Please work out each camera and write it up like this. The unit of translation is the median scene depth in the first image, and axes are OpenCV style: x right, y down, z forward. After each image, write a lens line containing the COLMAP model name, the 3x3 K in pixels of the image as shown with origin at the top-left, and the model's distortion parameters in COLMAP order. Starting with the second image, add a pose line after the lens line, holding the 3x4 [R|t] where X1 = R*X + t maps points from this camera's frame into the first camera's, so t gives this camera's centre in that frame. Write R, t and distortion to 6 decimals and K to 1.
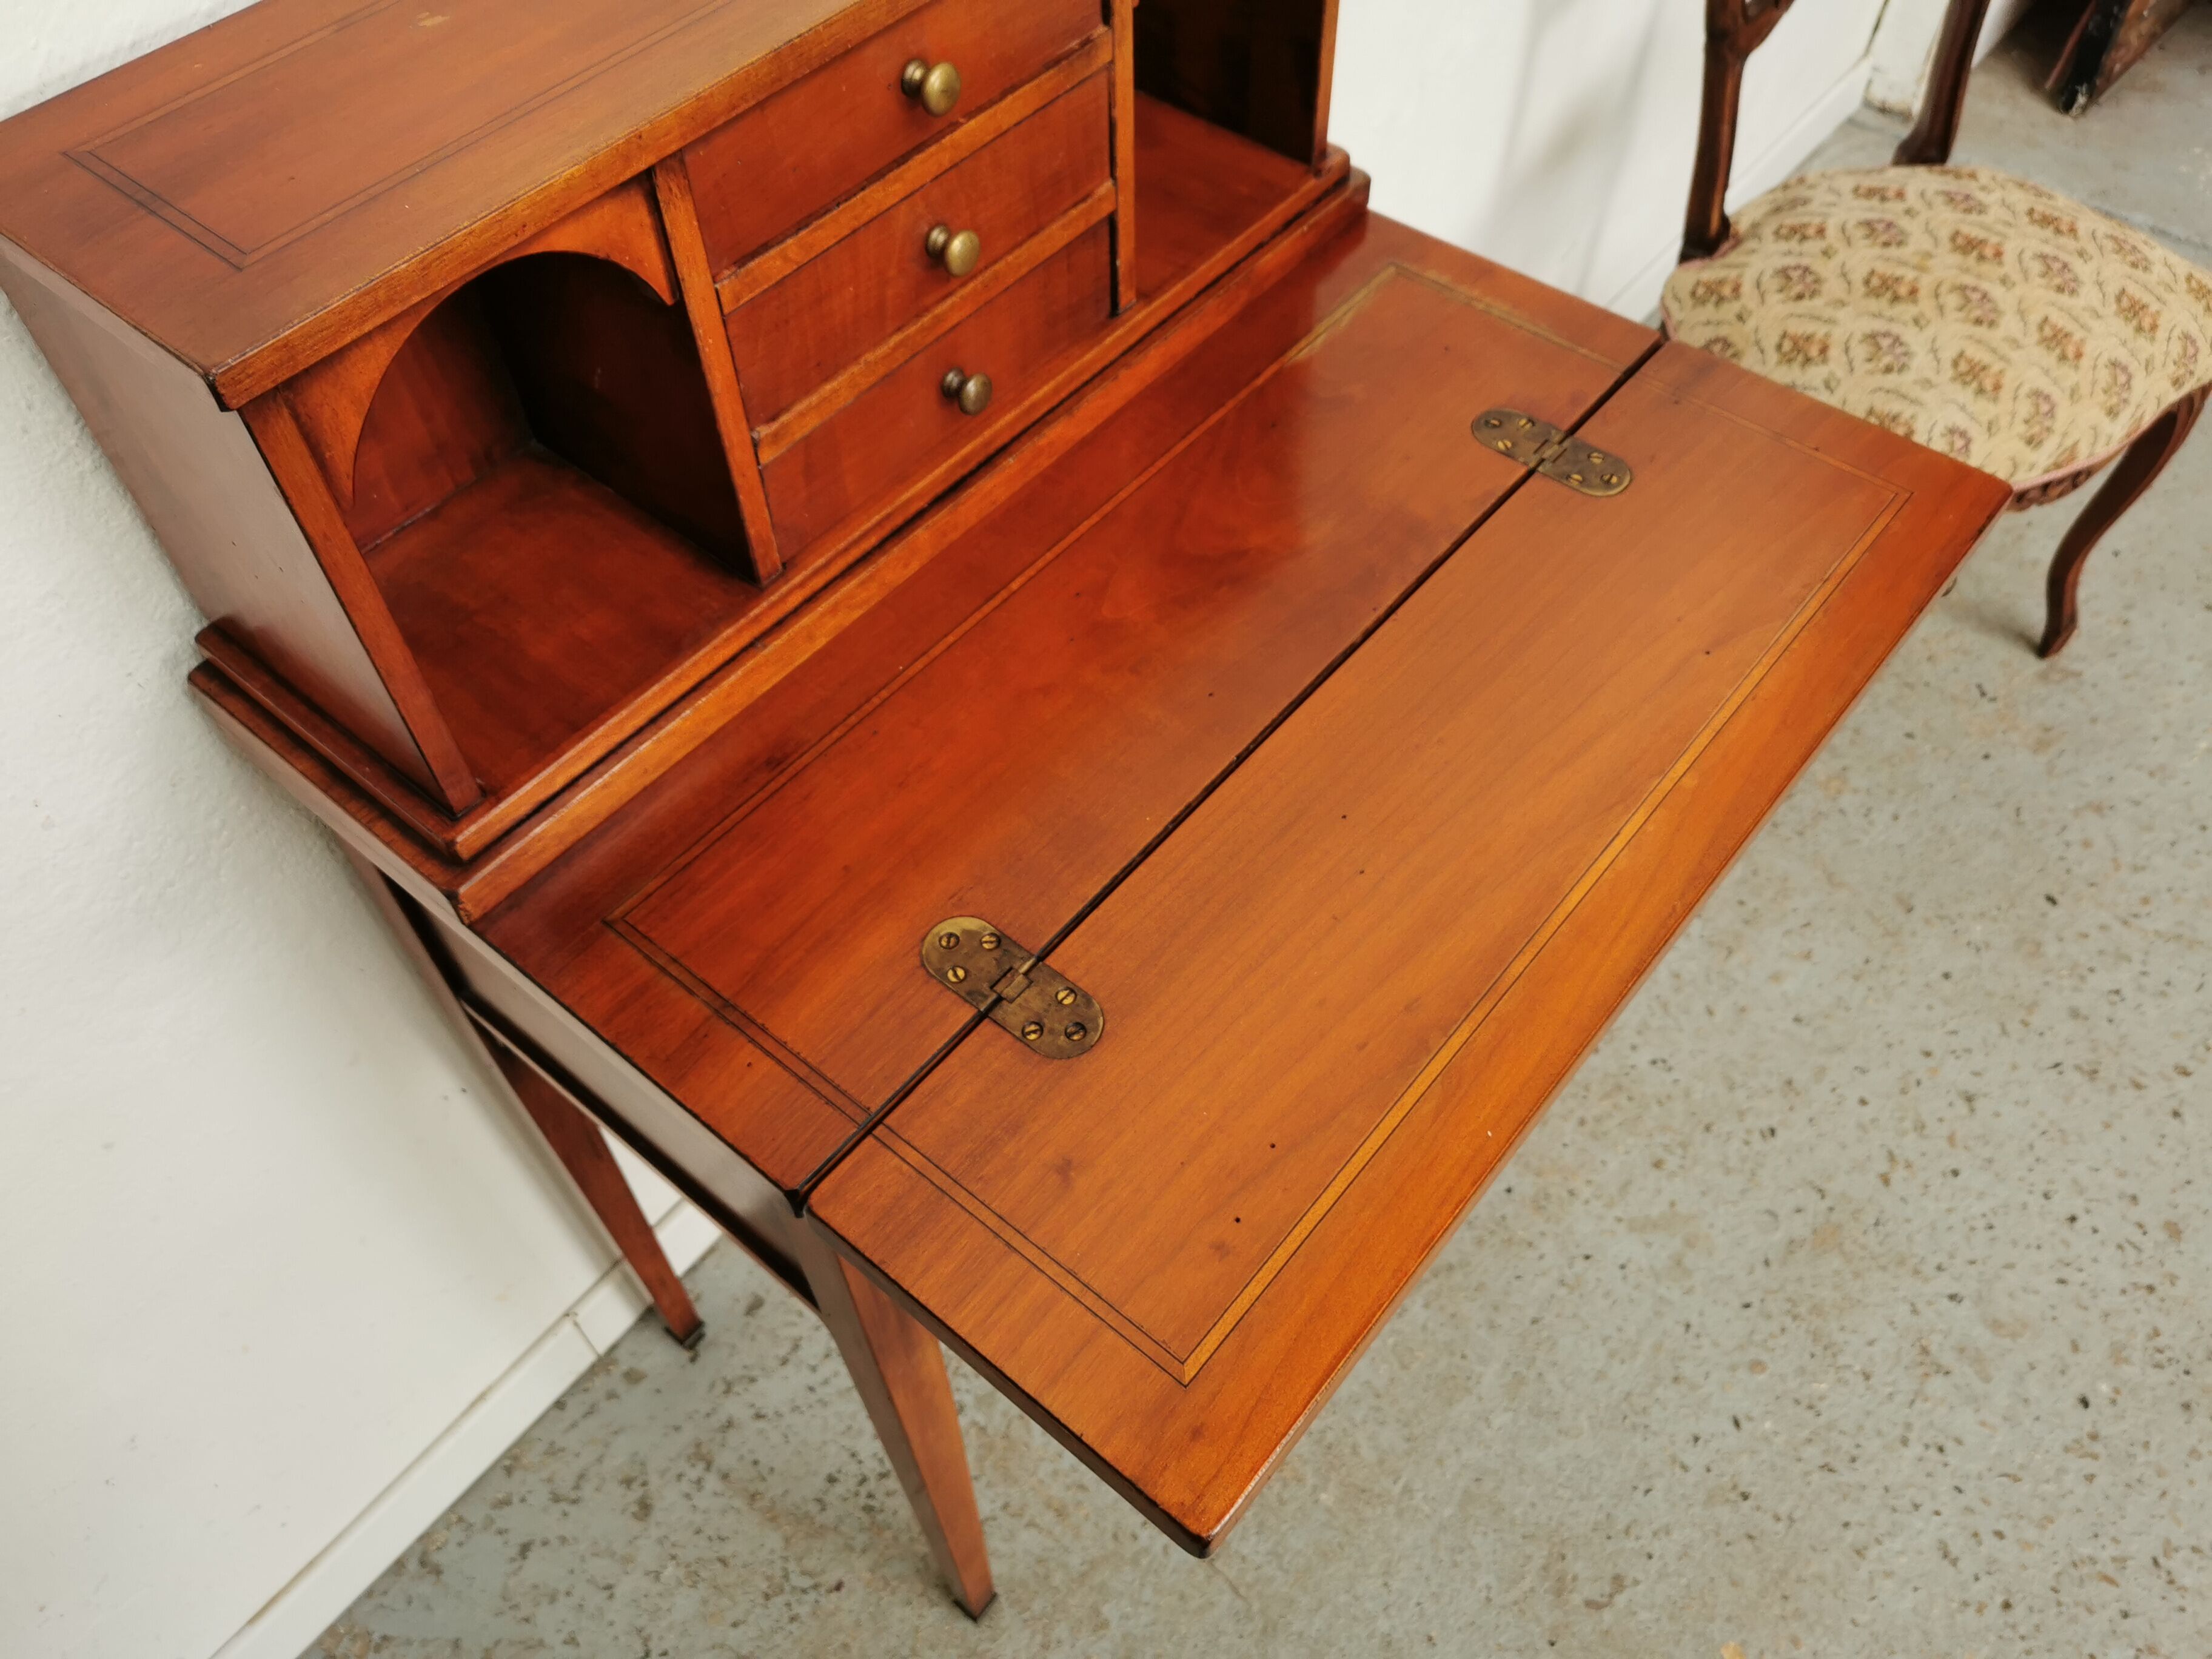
lens RADIAL K [[1719.2, 0, 1111.6], [0, 1719.2, 832.6], [0, 0, 1]] dist [0.065655, -0.088812]
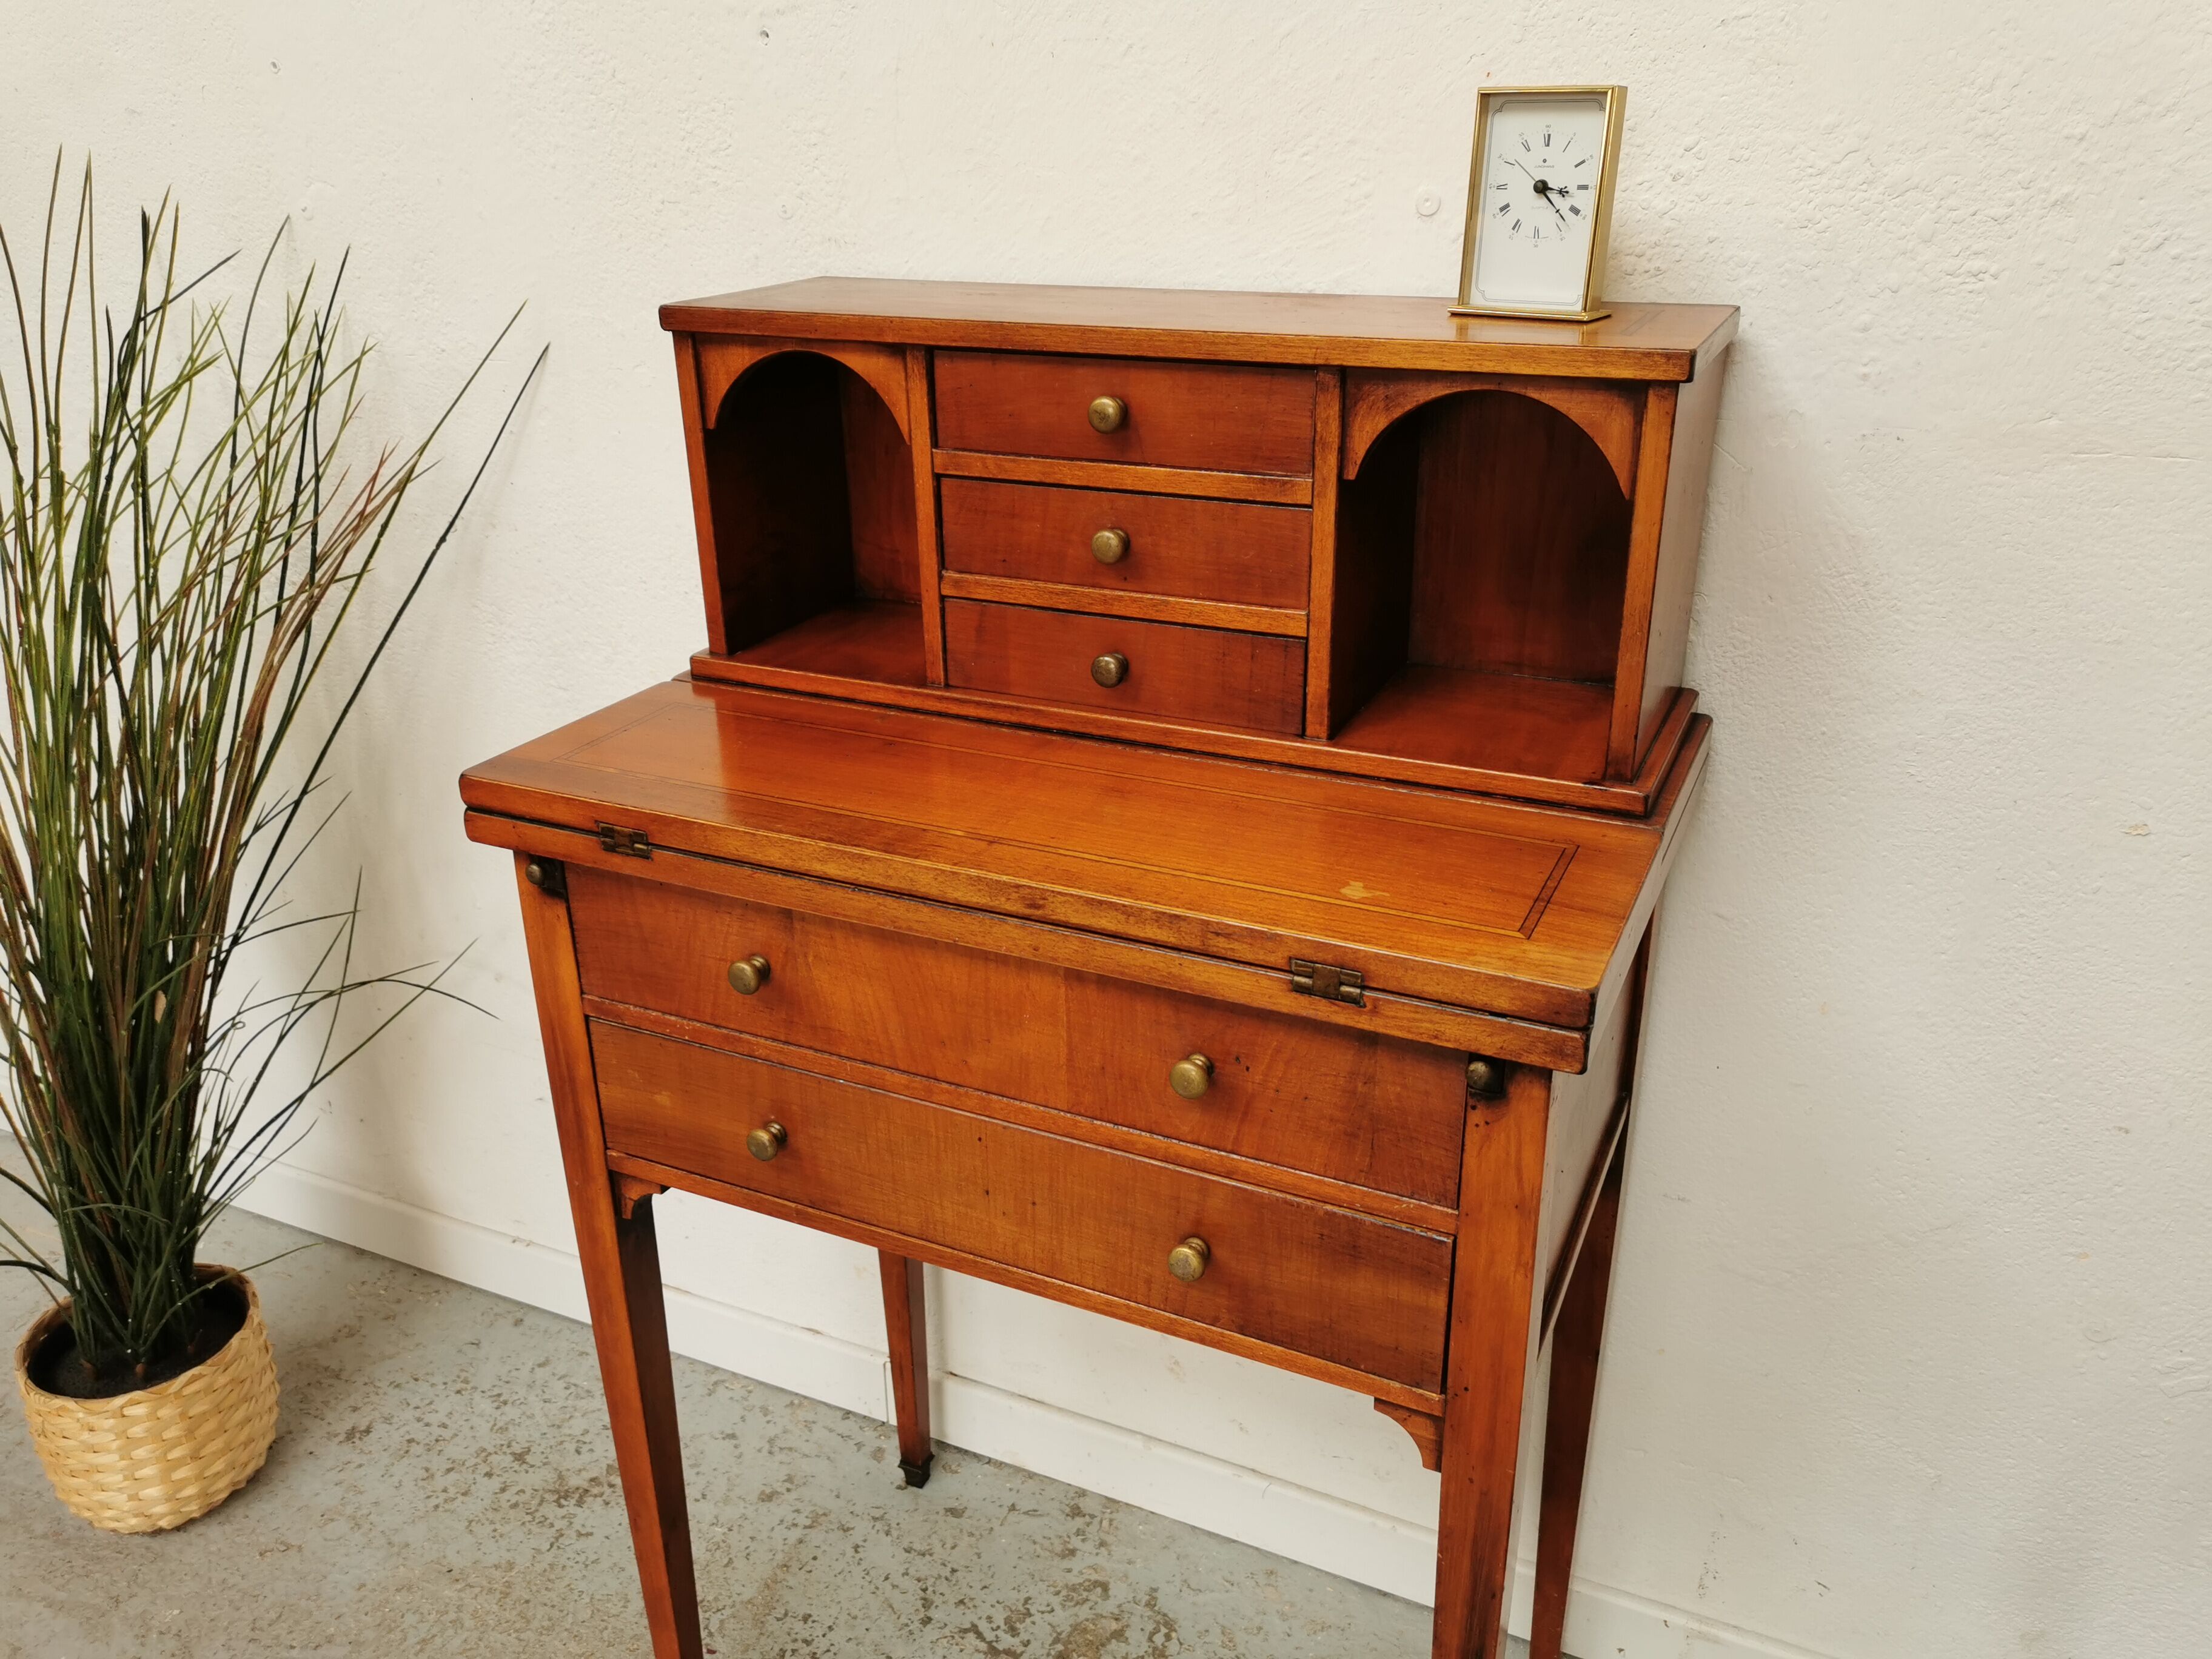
lens RADIAL K [[1705.8, 0, 1107.8], [0, 1705.8, 830.5], [0, 0, 1]] dist [0.067747, -0.081158]
pose [[0.252067, 0.401522, -0.880479, 1.062817], [-0.765622, 0.639213, 0.072313, -0.268104], [0.591849, 0.655886, 0.468538, 0.488378]]
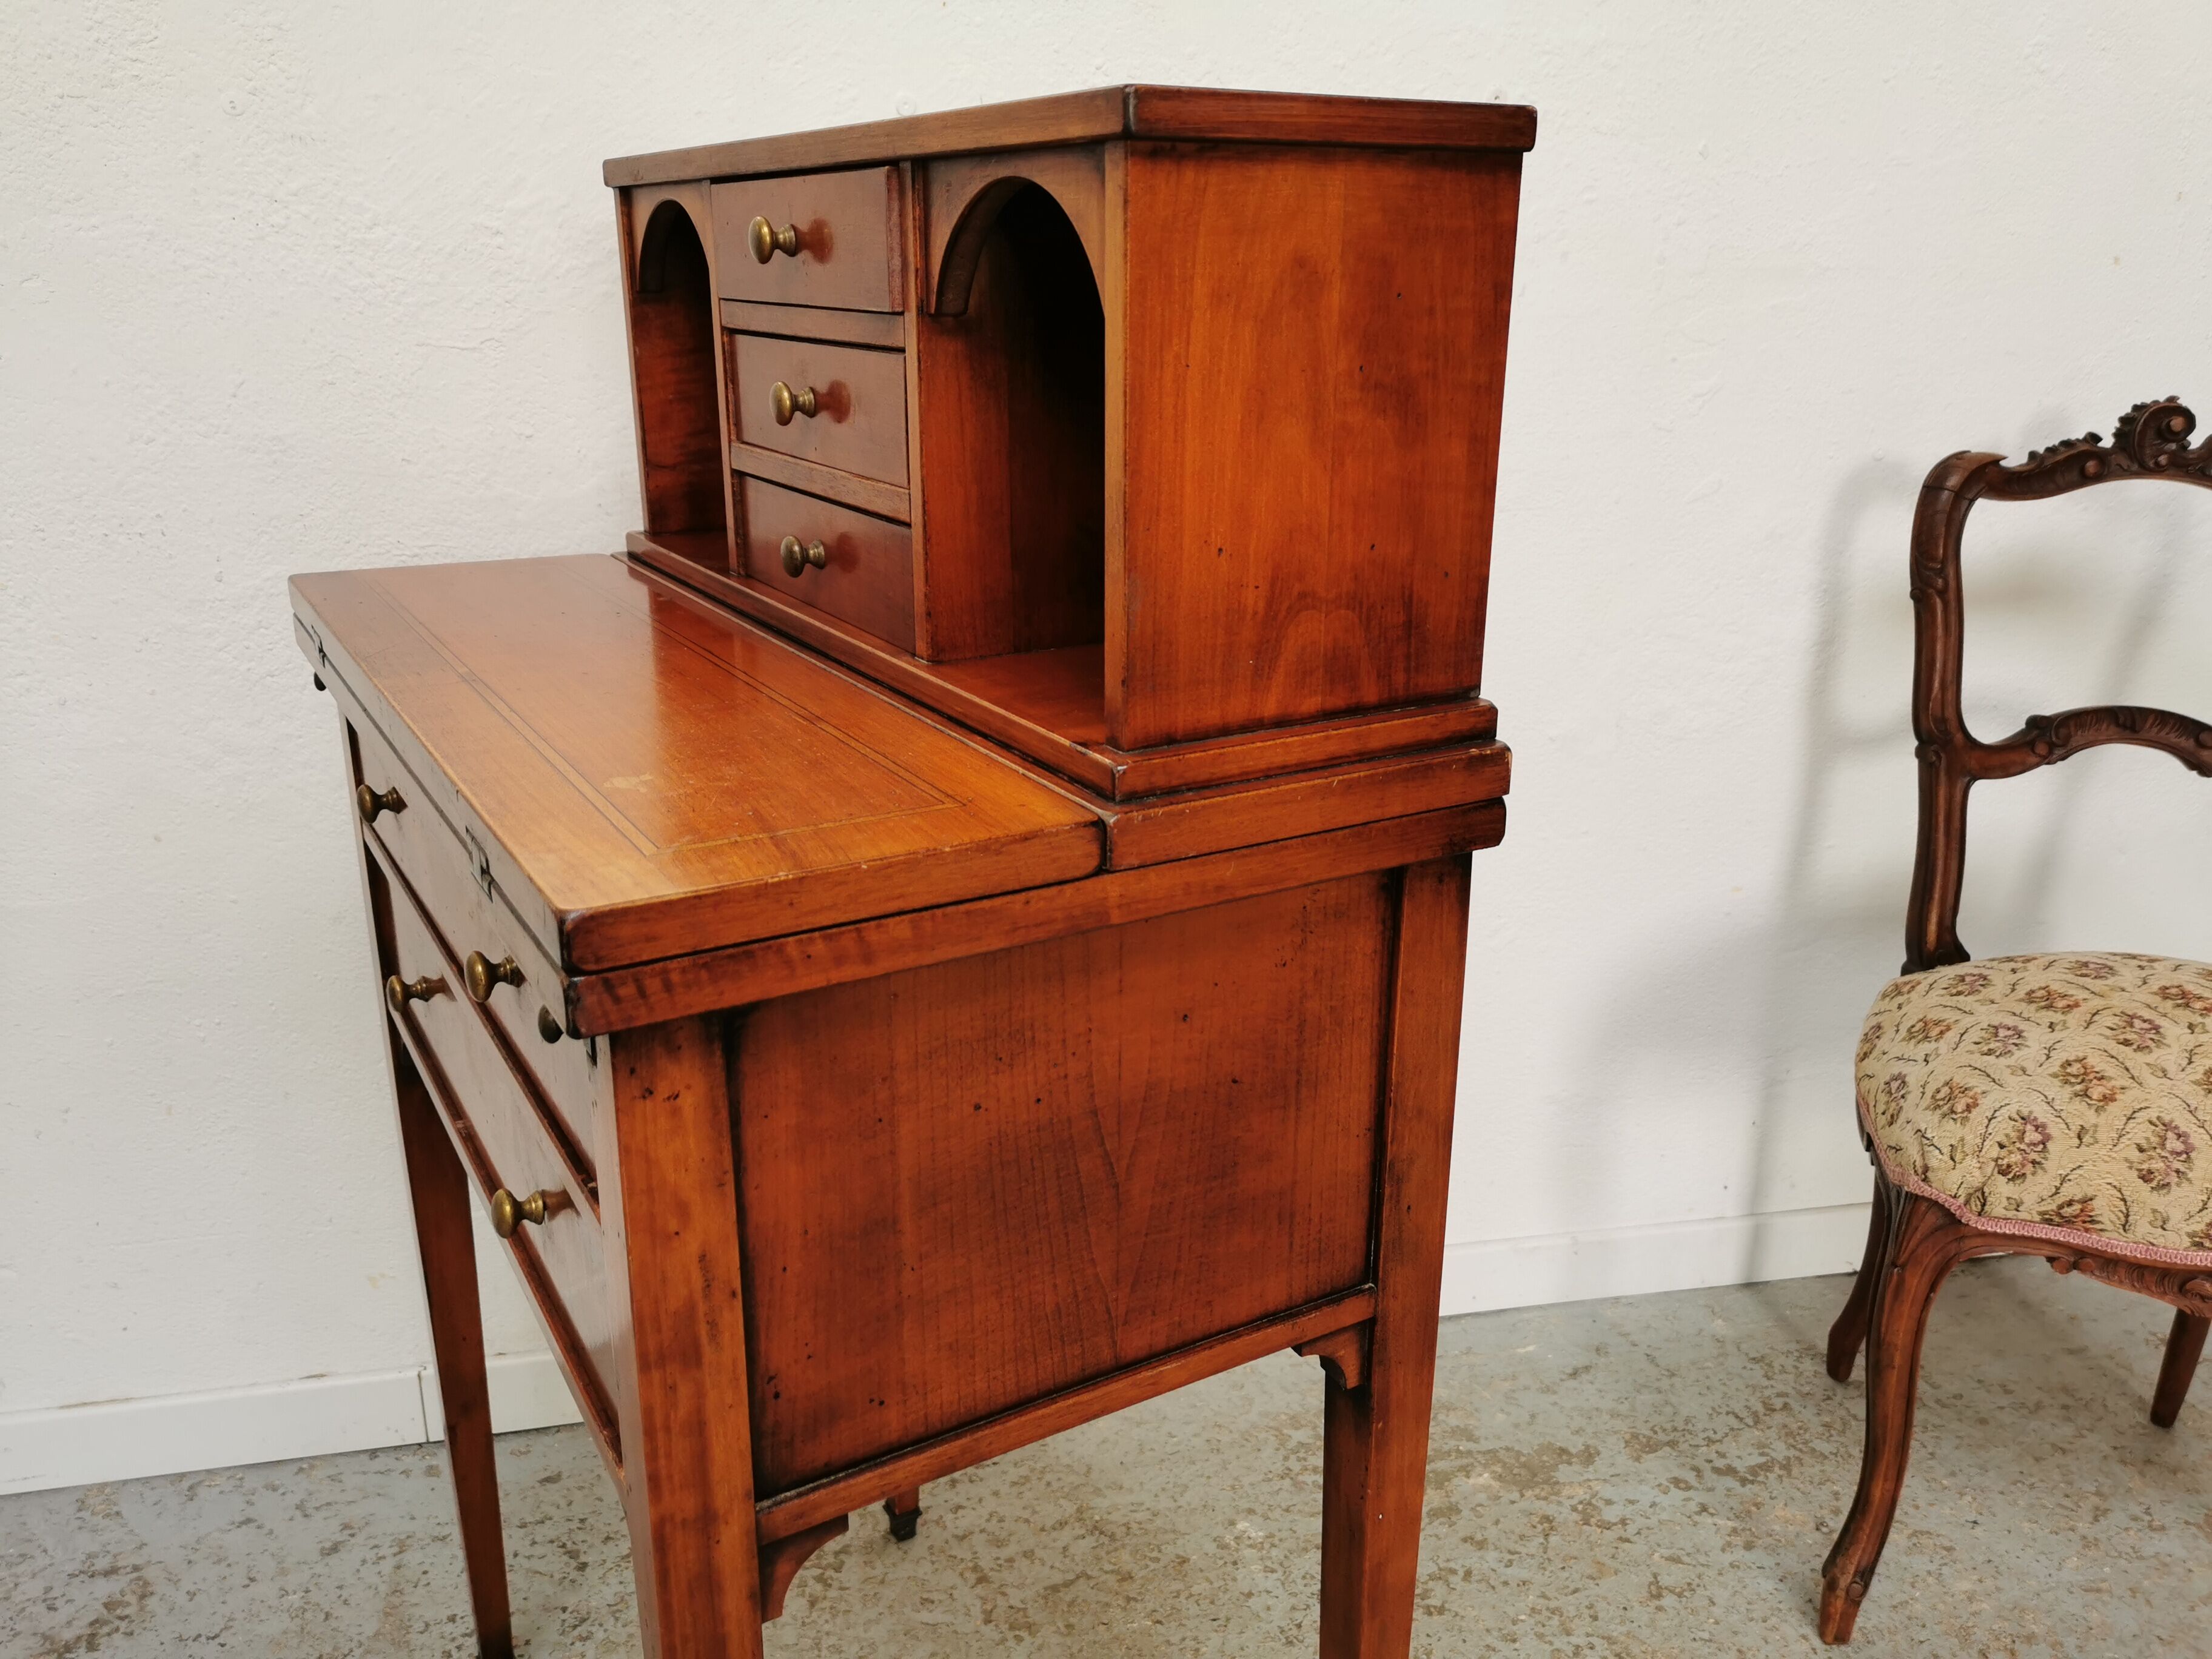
lens RADIAL K [[1709.0, 0, 1110.2], [0, 1709.0, 830.3], [0, 0, 1]] dist [0.055247, -0.055092]
pose [[0.774833, 0.218725, -0.593122, 1.044025], [-0.514397, 0.763520, -0.390426, 0.372520], [0.367465, 0.607615, 0.704112, 0.280190]]
